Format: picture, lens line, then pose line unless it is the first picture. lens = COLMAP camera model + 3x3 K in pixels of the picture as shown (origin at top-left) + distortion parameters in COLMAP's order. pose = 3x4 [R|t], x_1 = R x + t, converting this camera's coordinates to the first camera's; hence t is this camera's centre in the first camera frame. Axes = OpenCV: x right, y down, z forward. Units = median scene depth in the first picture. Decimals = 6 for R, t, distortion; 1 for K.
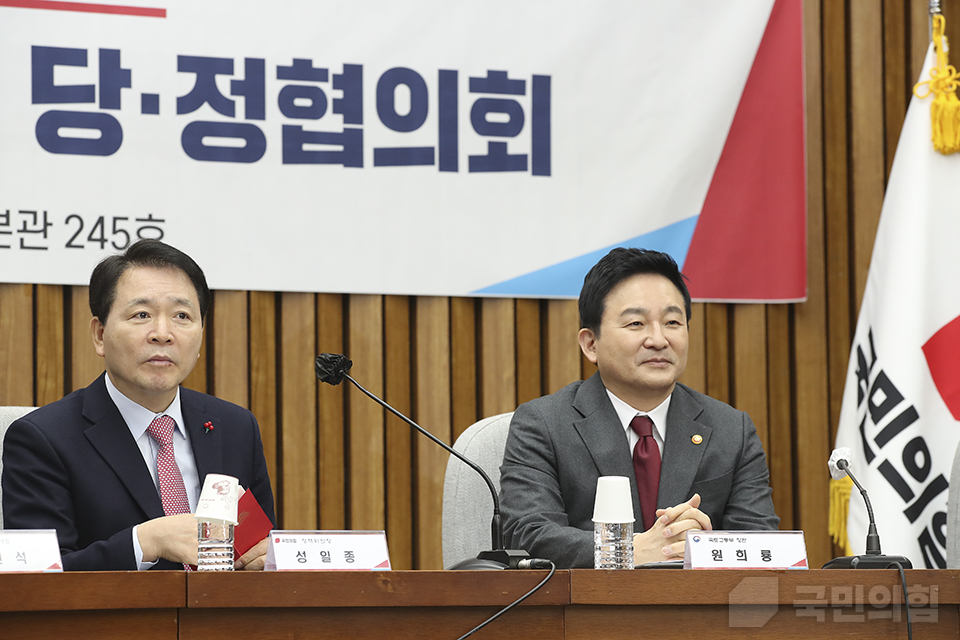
lens RADIAL K [[3724.8, 0, 456.3], [0, 3724.8, 336.1], [0, 0, 1]] dist [0.441826, 0.000000]
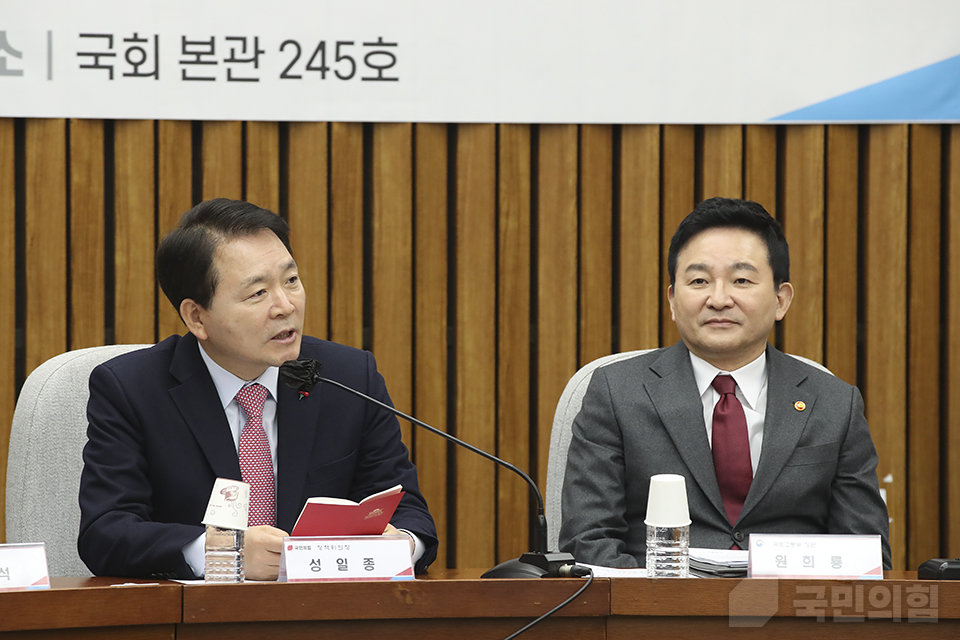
lens RADIAL K [[5178.3, 0, 480.4], [0, 5178.3, 325.5], [0, 0, 1]] dist [1.066261, 0.000000]
pose [[0.987169, 0.020524, -0.158356, 0.134457], [-0.005114, 0.995260, 0.097114, -0.084173], [0.159599, -0.095058, 0.982595, -0.187120]]
